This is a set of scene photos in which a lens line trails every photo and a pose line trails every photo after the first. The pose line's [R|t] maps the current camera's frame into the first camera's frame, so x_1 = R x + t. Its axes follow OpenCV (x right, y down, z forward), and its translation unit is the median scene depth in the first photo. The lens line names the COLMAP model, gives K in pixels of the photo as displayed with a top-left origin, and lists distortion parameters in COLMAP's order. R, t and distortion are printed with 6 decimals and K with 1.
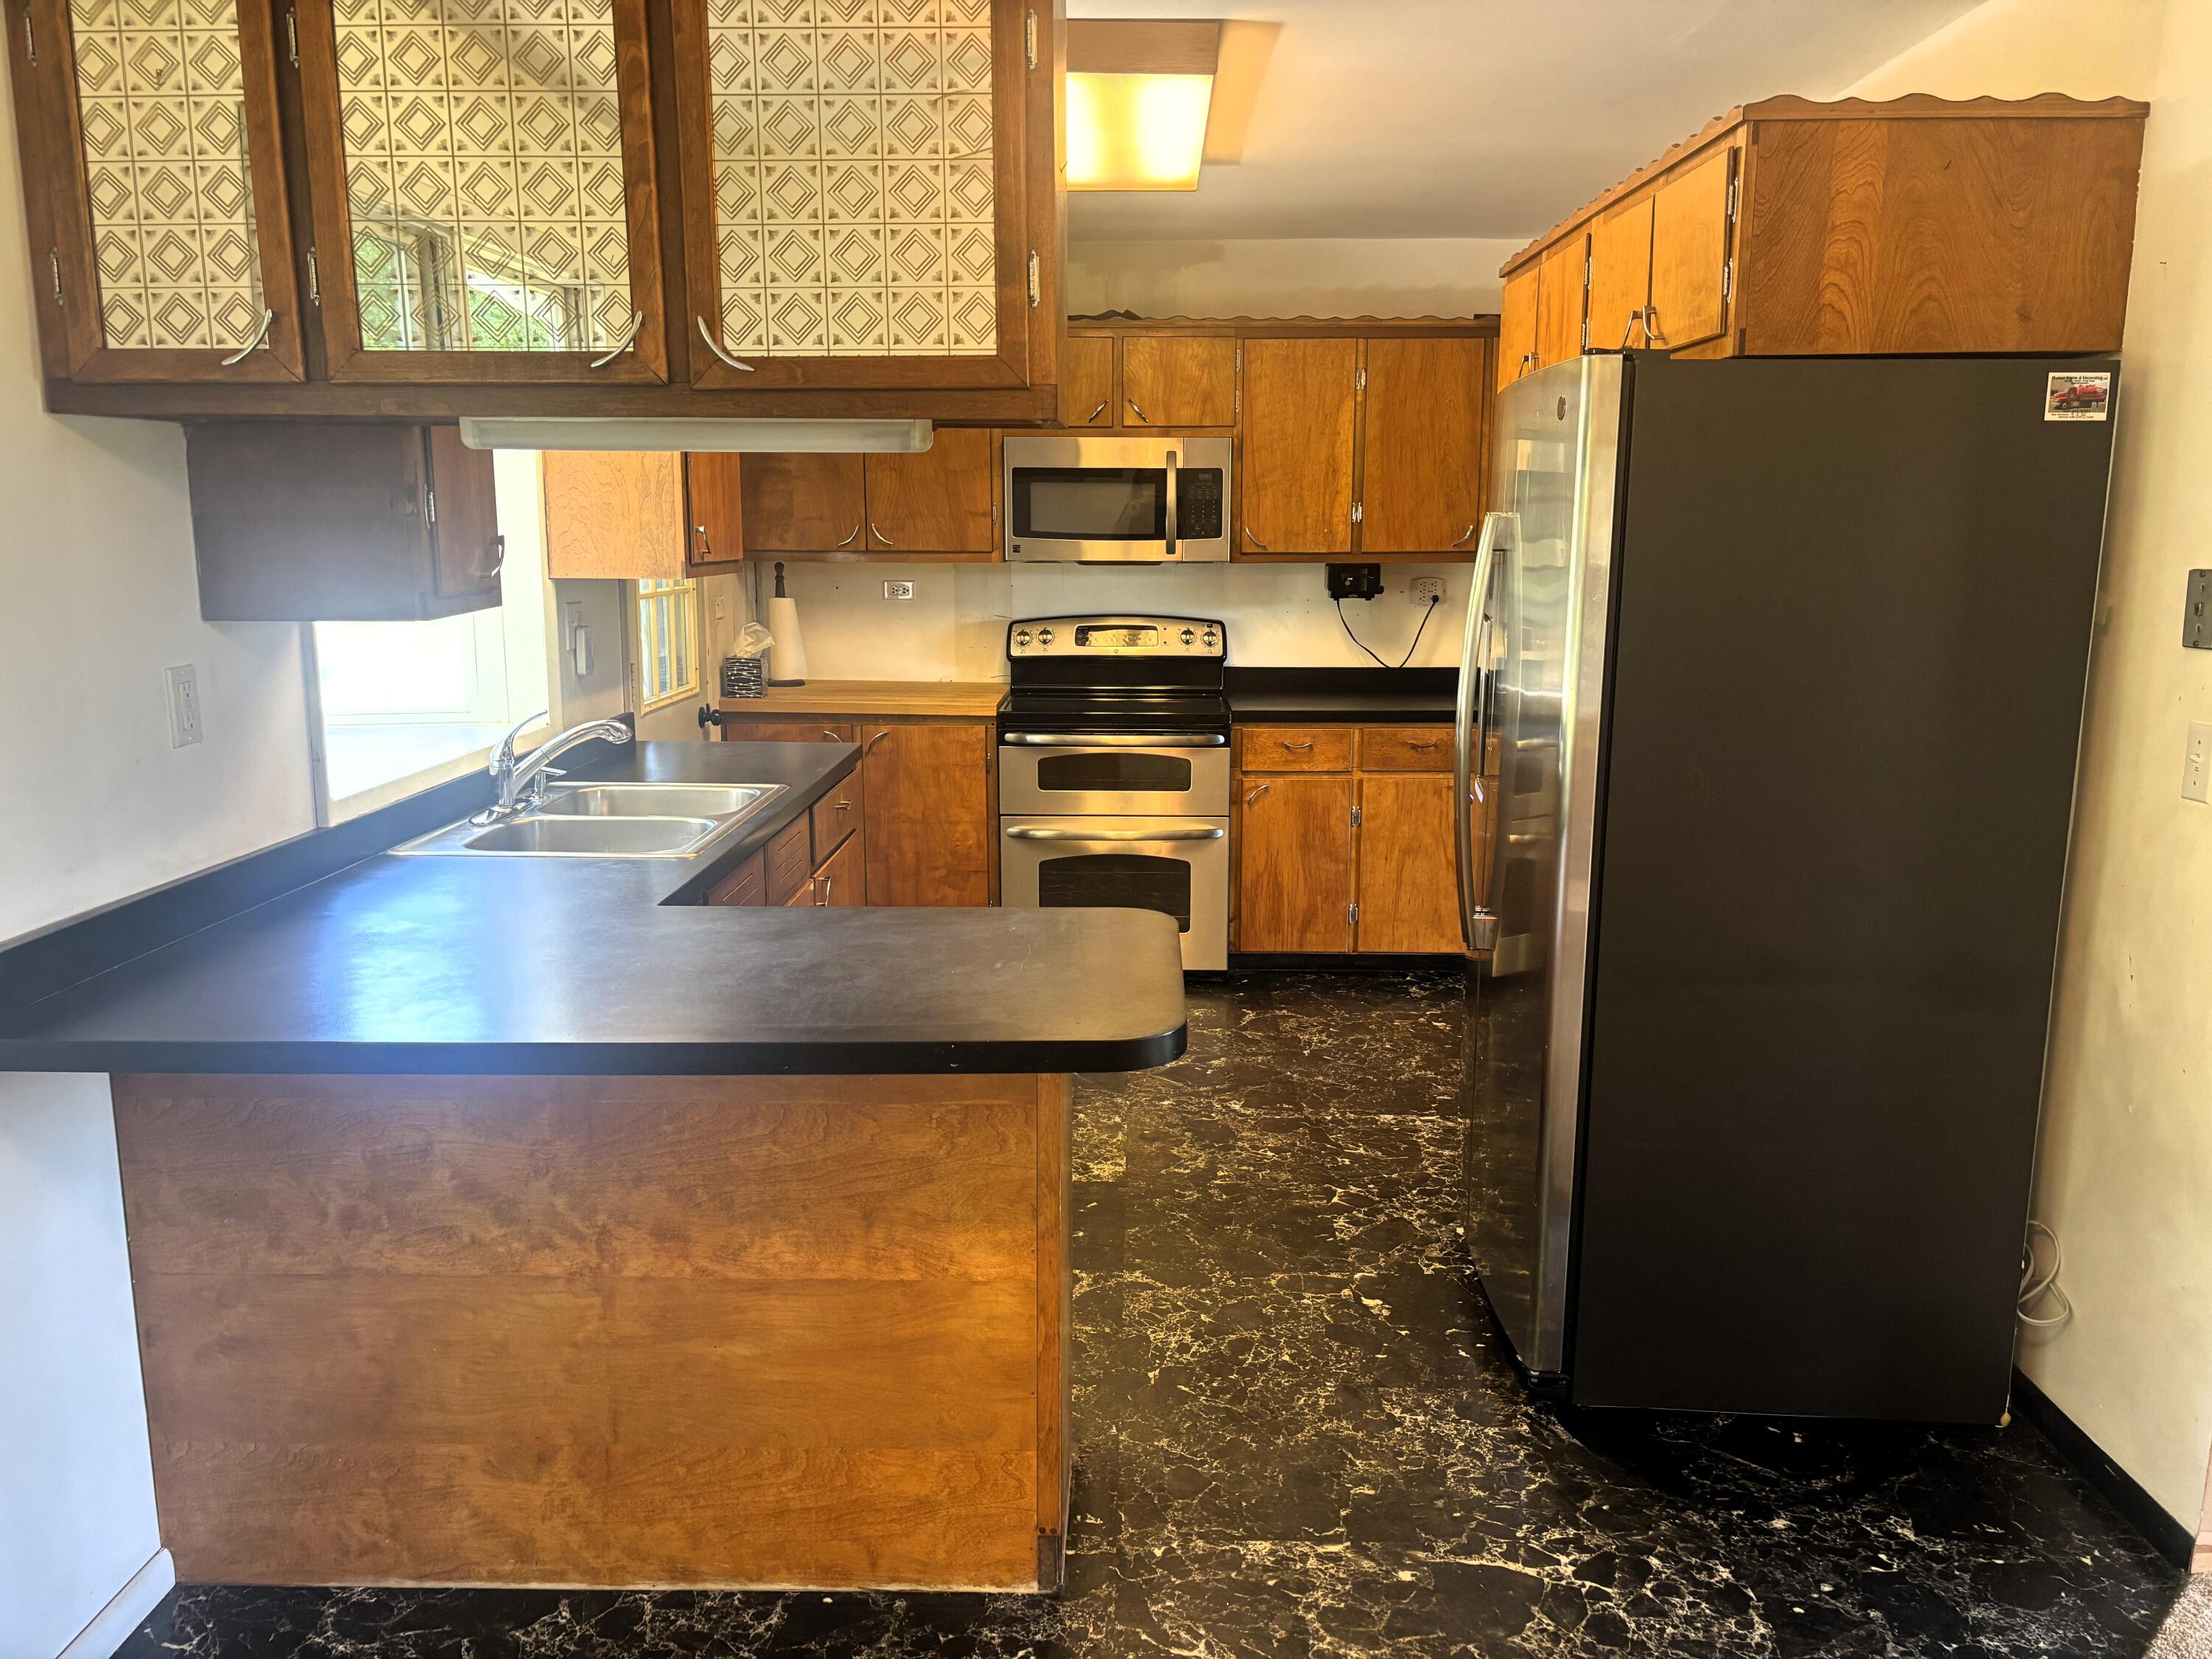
lens RADIAL K [[1652.8, 0, 1110.1], [0, 1652.8, 820.9], [0, 0, 1]] dist [0.032714, -0.000034]
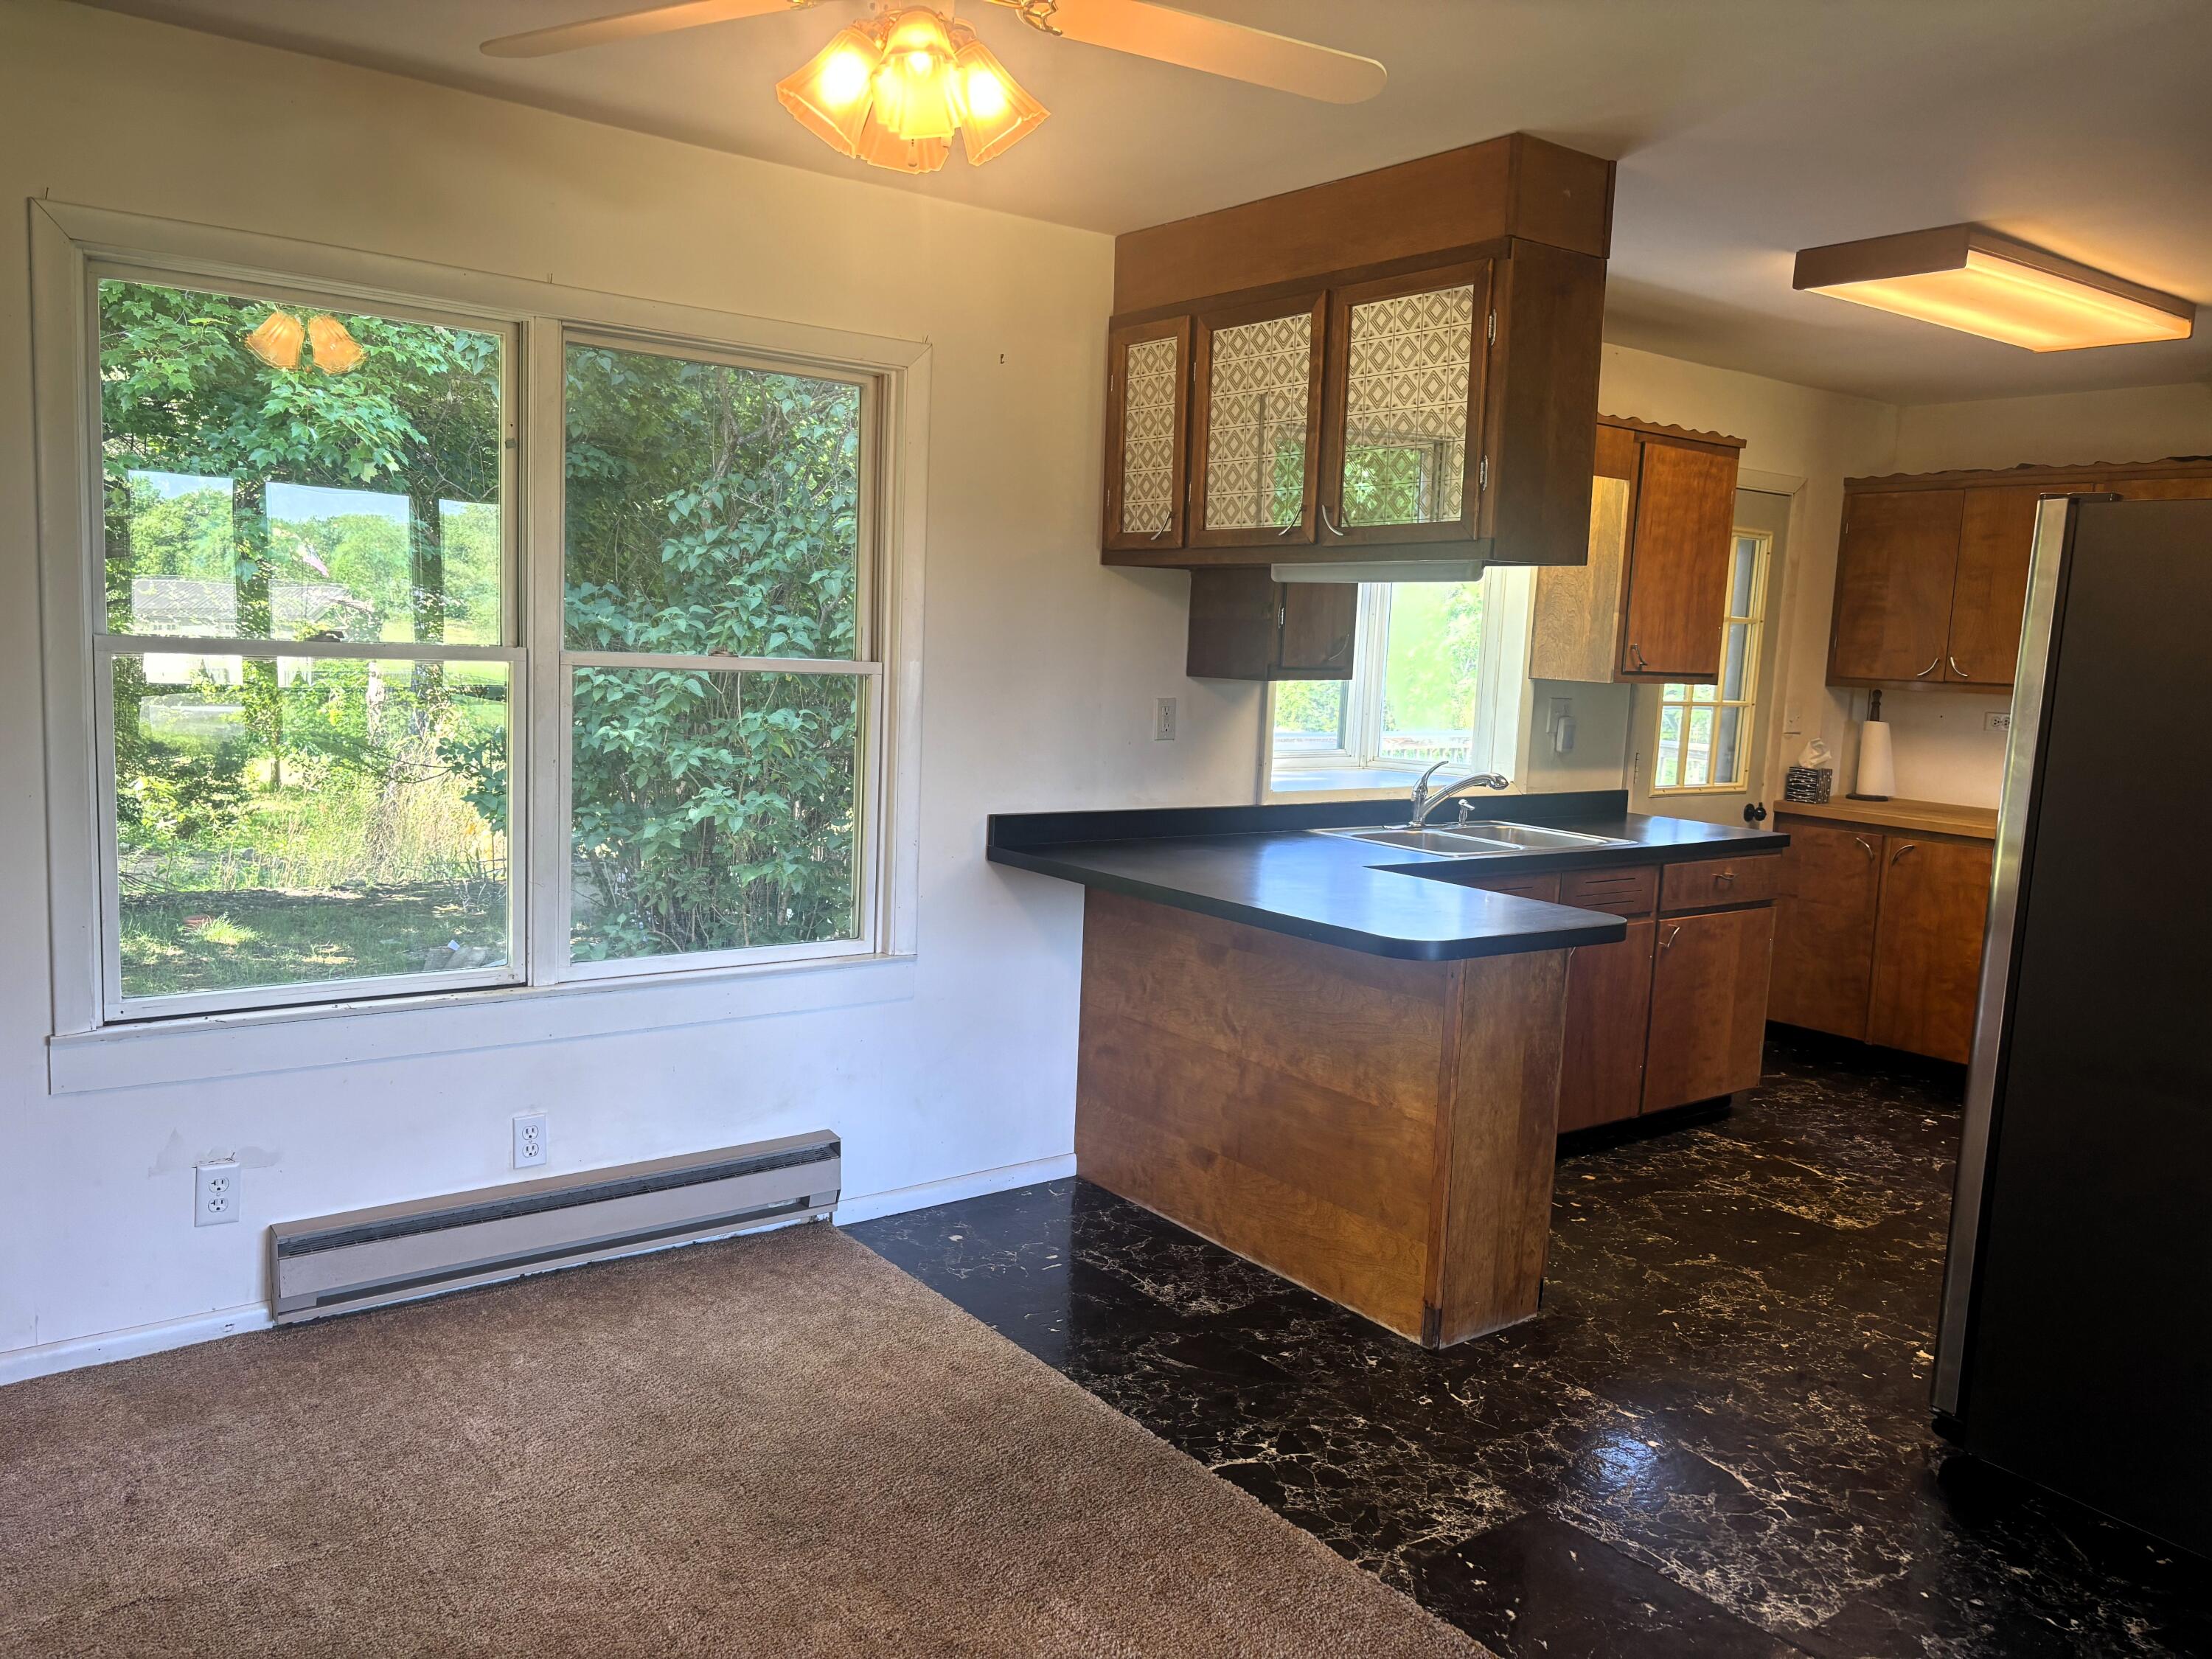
lens RADIAL K [[1652.8, 0, 1102.1], [0, 1652.8, 831.7], [0, 0, 1]] dist [0.032714, -0.000034]
pose [[0.606865, 0.112957, -0.786737, 0.731311], [-0.178823, 0.983876, 0.003324, 0.052102], [0.774427, 0.138669, 0.617279, -0.152814]]
